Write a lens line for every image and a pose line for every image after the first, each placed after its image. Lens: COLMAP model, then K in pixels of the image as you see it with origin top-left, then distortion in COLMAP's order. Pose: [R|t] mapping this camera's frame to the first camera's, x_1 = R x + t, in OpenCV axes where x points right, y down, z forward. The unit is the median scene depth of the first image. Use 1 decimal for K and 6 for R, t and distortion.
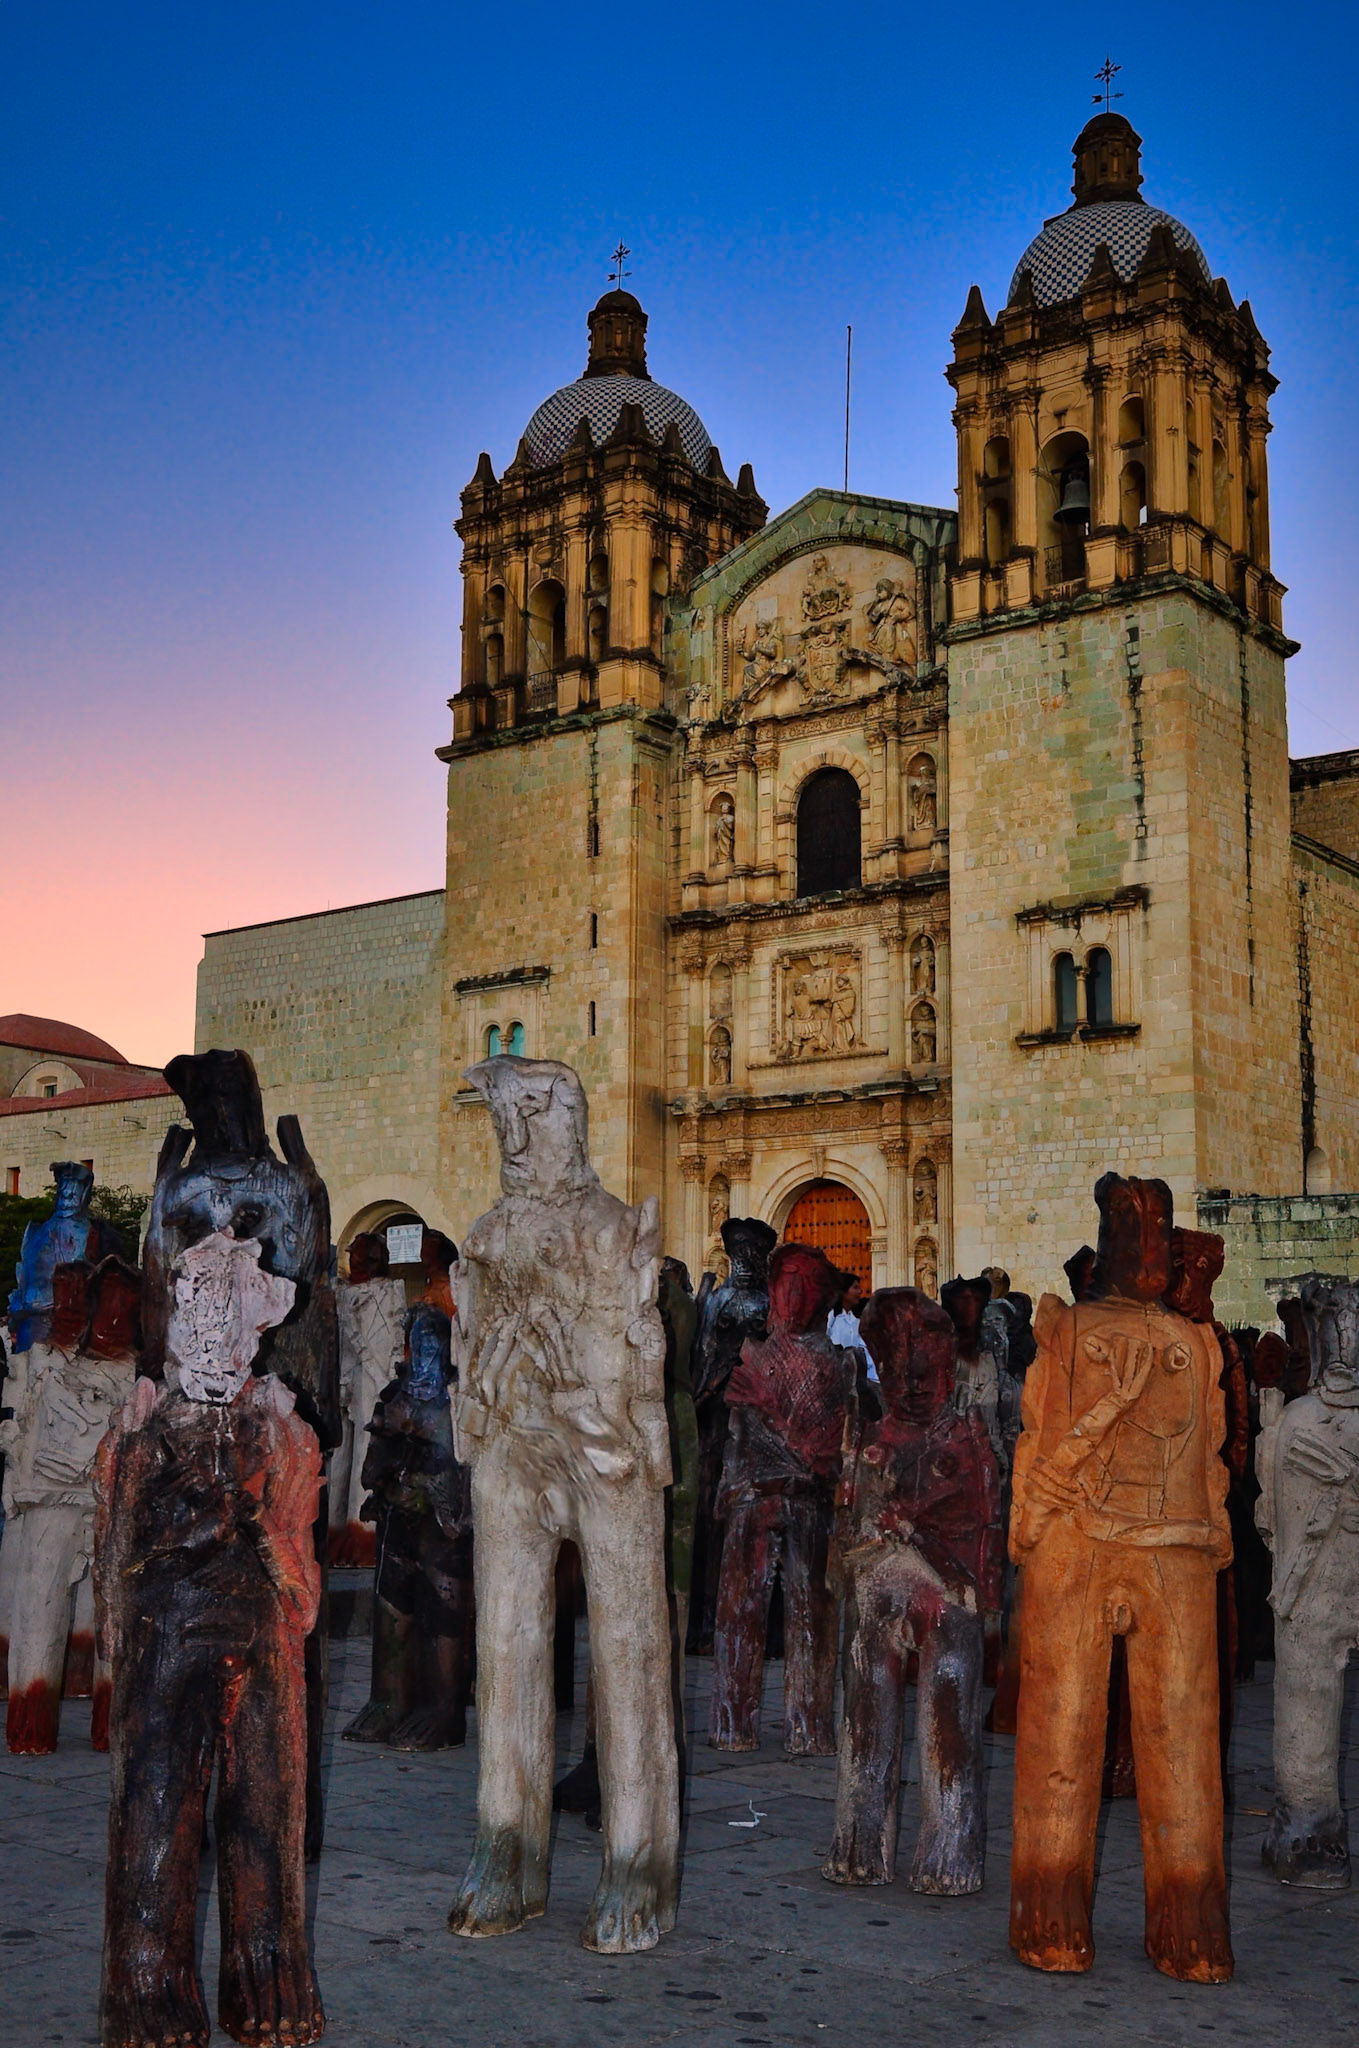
lens RADIAL K [[2345.3, 0, 682.2], [0, 2345.3, 1044.1], [0, 0, 1]] dist [0.010881, 0.000000]
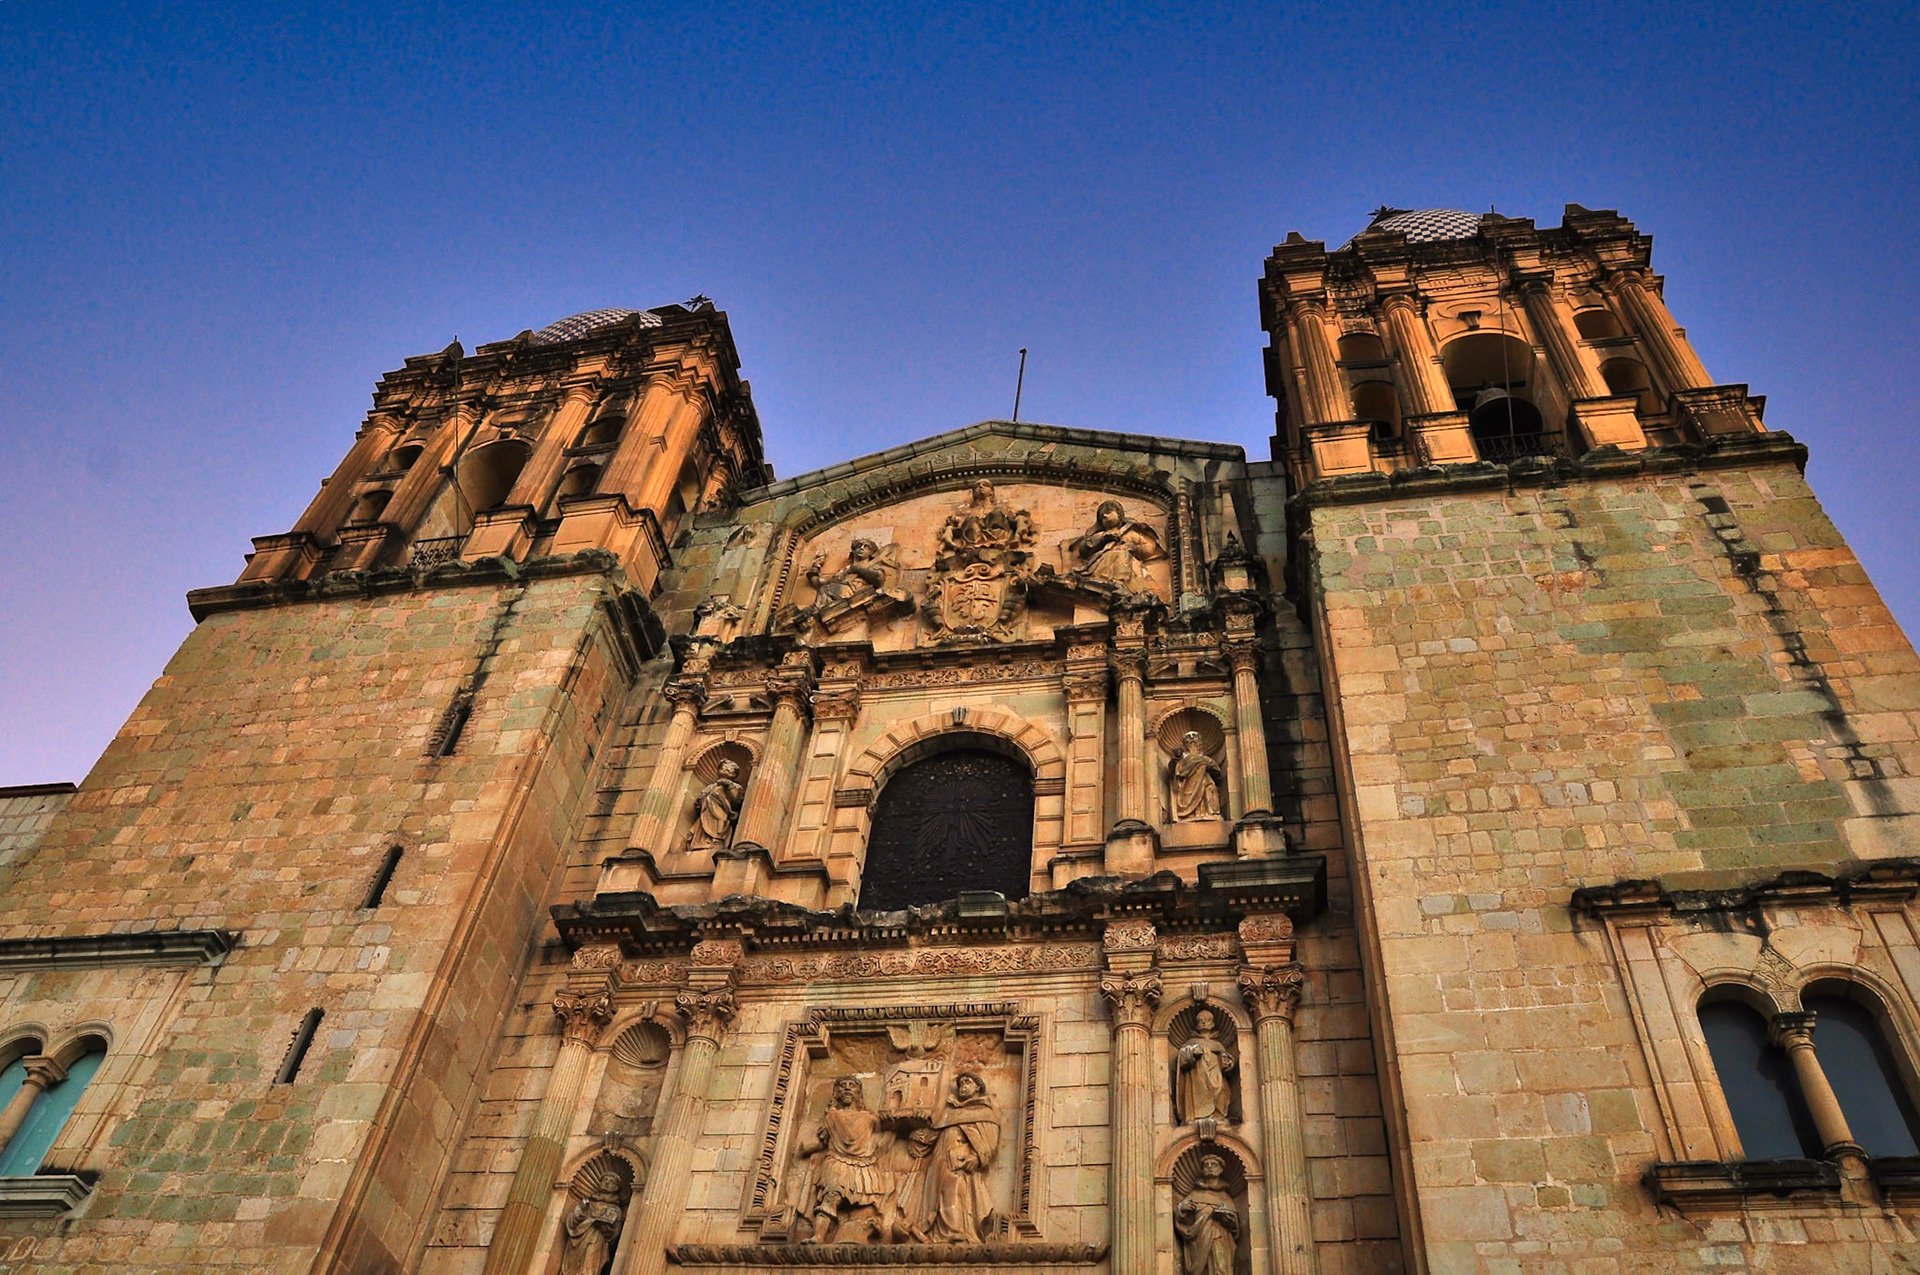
lens RADIAL K [[1514.5, 0, 952.6], [0, 1514.5, 628.8], [0, 0, 1]] dist [-0.126855, 0.098895]
pose [[0.886793, 0.398530, 0.234035, -0.028010], [-0.155722, 0.734429, -0.660579, 0.087448], [-0.435143, 0.549352, 0.713346, 0.761710]]
